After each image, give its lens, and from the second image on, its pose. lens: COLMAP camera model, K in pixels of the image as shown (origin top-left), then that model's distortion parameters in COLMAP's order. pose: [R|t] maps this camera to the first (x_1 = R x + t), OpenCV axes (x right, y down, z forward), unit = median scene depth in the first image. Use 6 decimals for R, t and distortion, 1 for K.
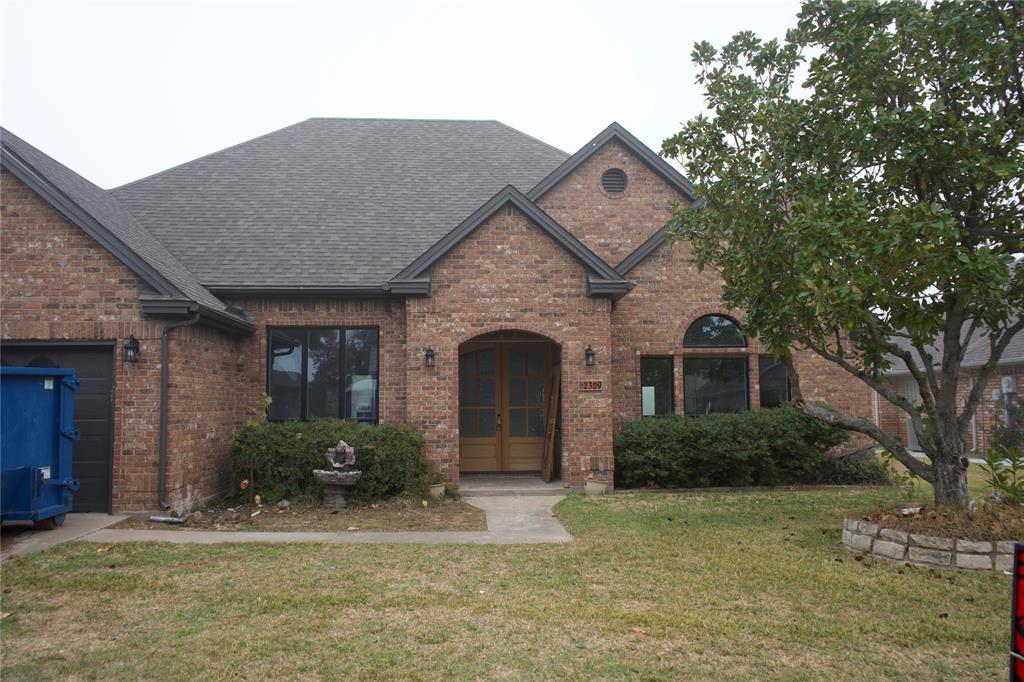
lens RADIAL K [[807.9, 0, 512.0], [0, 807.9, 341.0], [0, 0, 1]] dist [-0.046565, 0.000828]
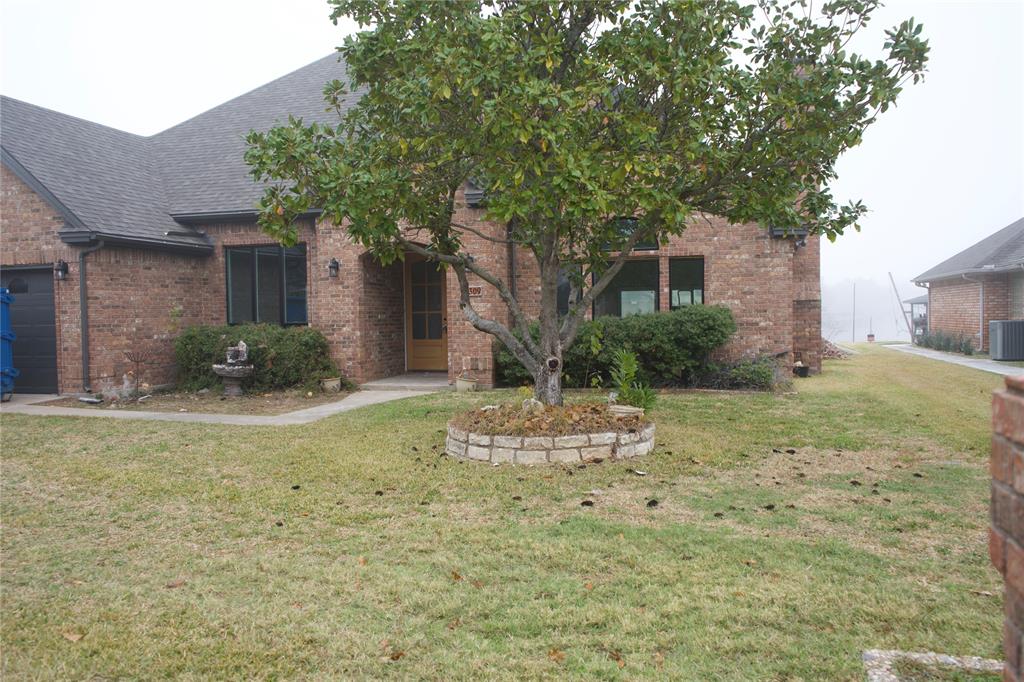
lens RADIAL K [[807.9, 0, 512.0], [0, 807.9, 341.0], [0, 0, 1]] dist [-0.046565, 0.000828]
pose [[0.947909, 0.004255, -0.318513, 0.520742], [0.033057, 0.993198, 0.111646, 0.003026], [0.316822, -0.116359, 0.941321, -0.000656]]
